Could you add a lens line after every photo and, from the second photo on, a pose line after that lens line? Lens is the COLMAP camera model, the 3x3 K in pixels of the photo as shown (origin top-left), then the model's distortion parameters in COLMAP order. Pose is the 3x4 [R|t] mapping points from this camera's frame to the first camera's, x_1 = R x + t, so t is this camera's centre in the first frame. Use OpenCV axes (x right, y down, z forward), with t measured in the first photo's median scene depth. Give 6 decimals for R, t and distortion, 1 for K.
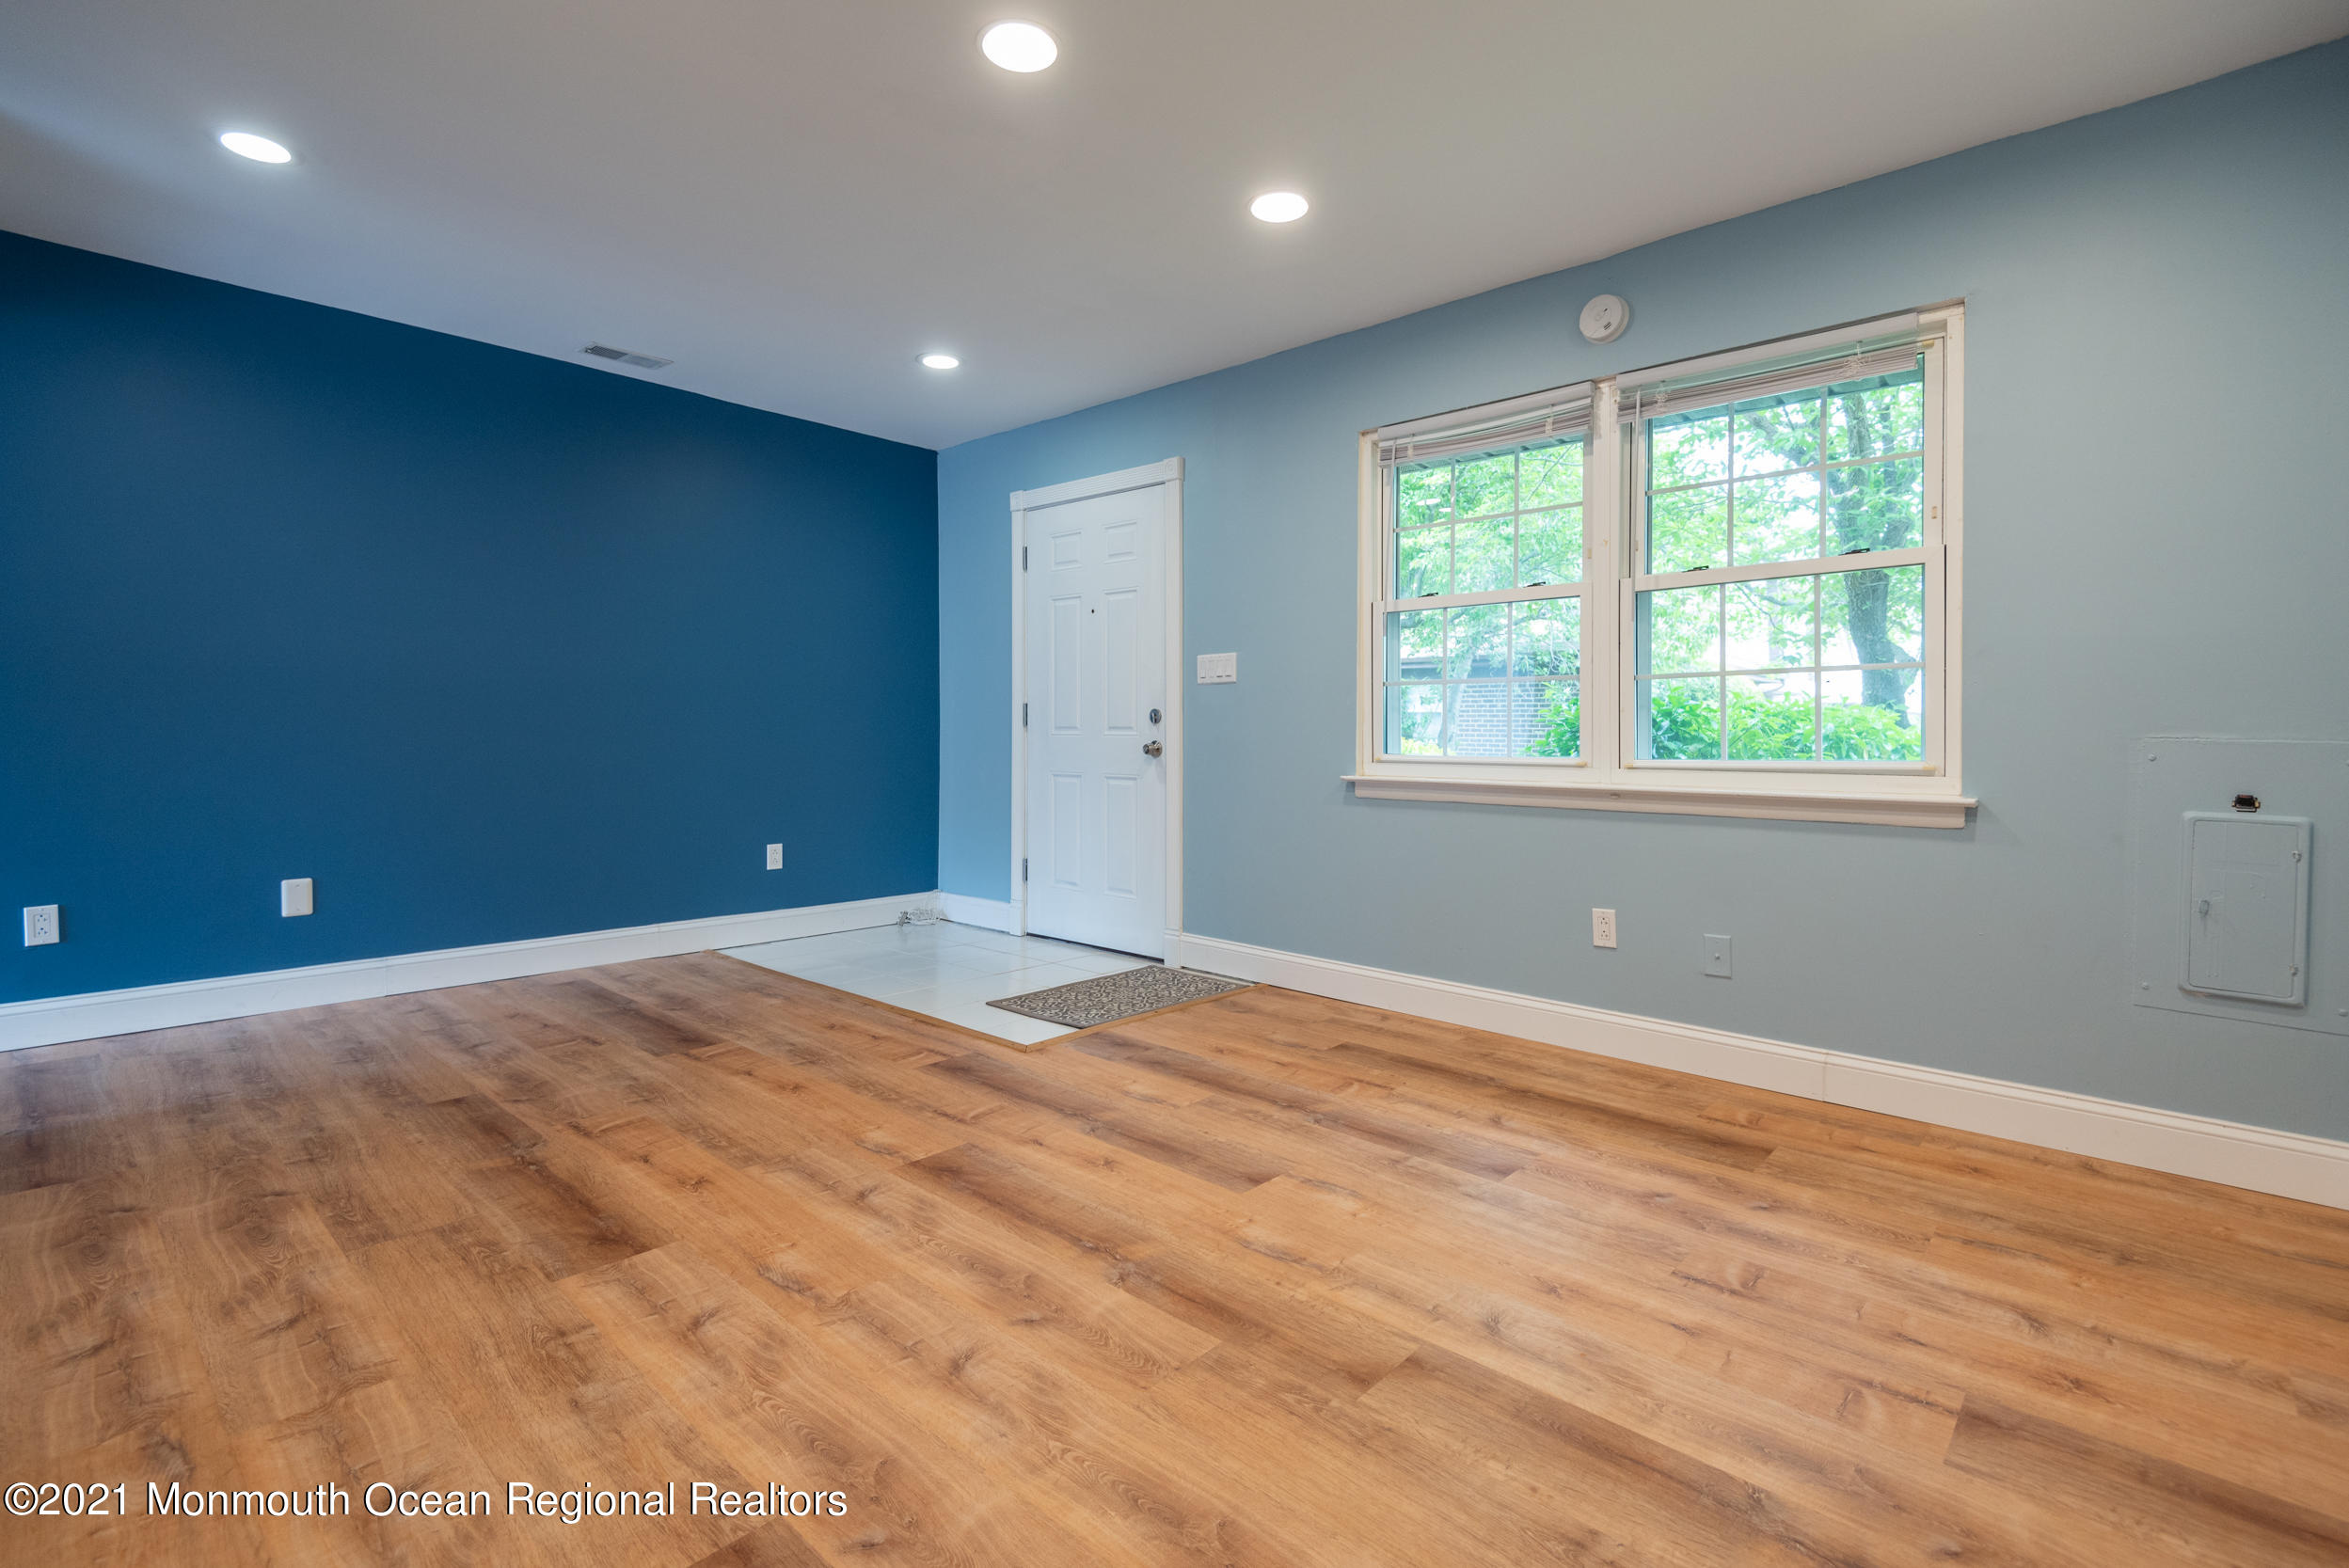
lens RADIAL K [[1089.7, 0, 1167.3], [0, 1089.7, 743.7], [0, 0, 1]] dist [0.039618, -0.024290]
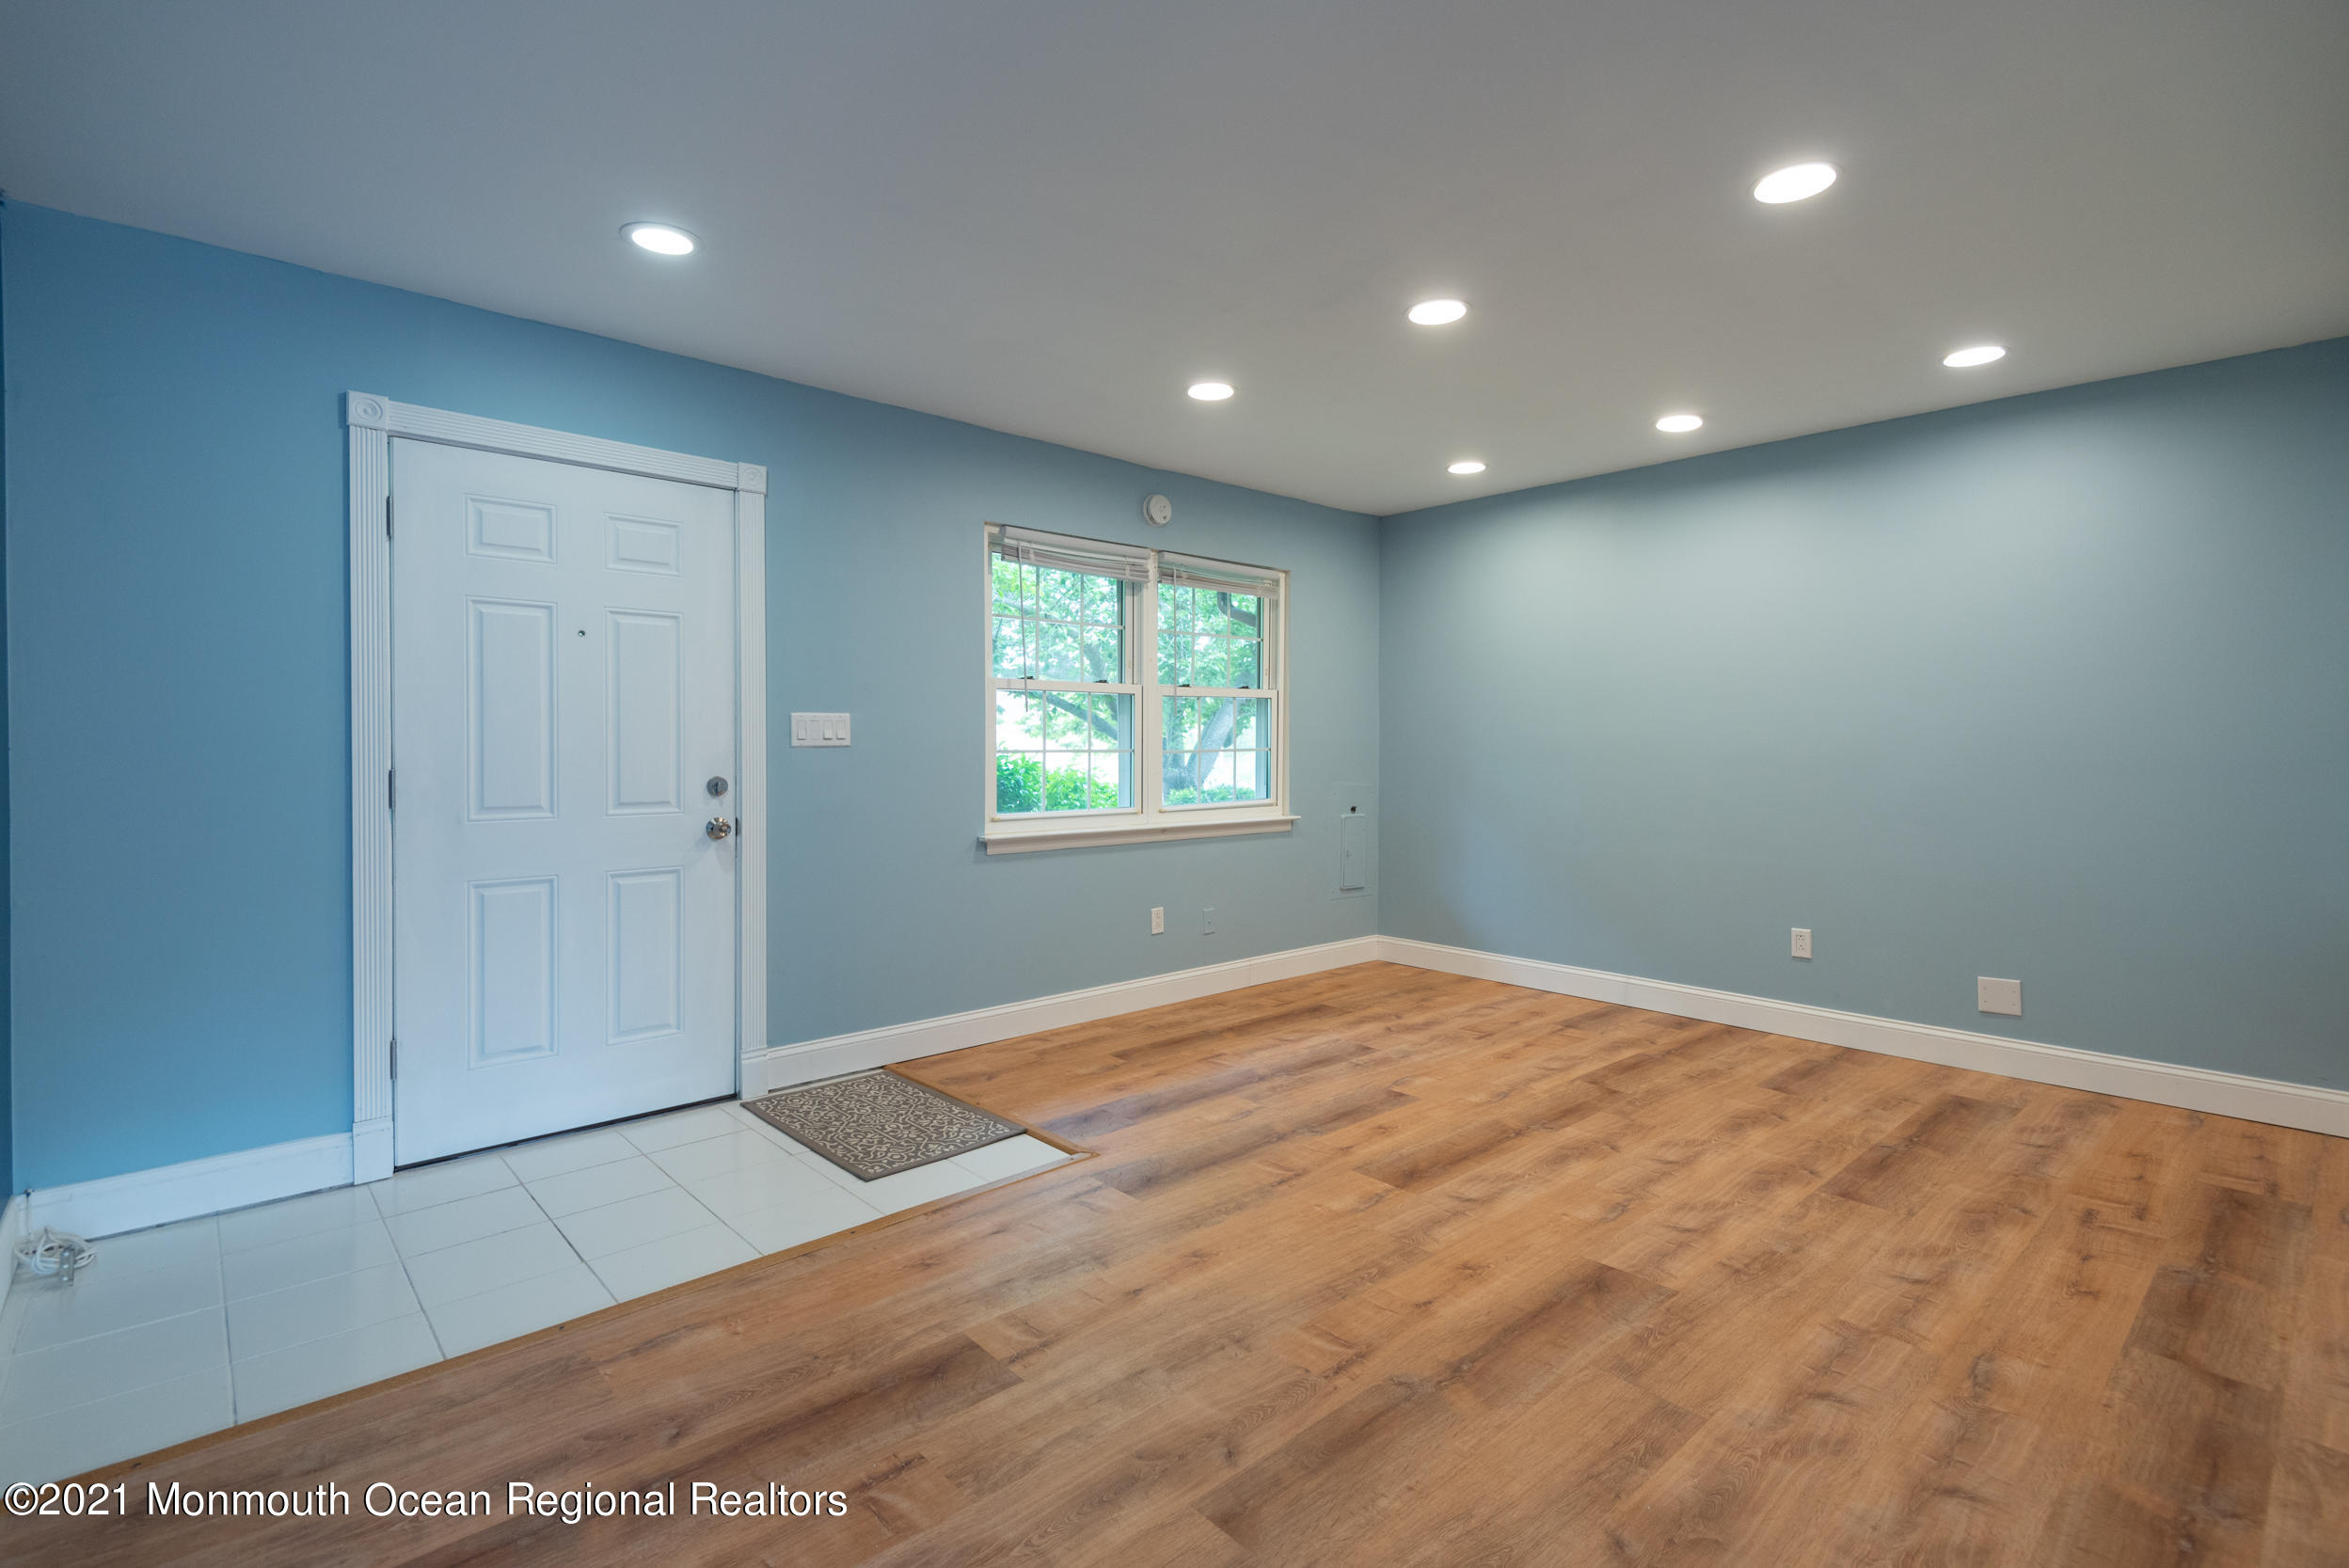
lens RADIAL K [[1076.5, 0, 1188.4], [0, 1076.5, 752.8], [0, 0, 1]] dist [0.047400, -0.040752]
pose [[0.079783, -0.011154, 0.996750, -1.400532], [0.012111, 0.999874, 0.010219, -0.098549], [-0.996739, 0.011256, 0.079908, 1.123065]]
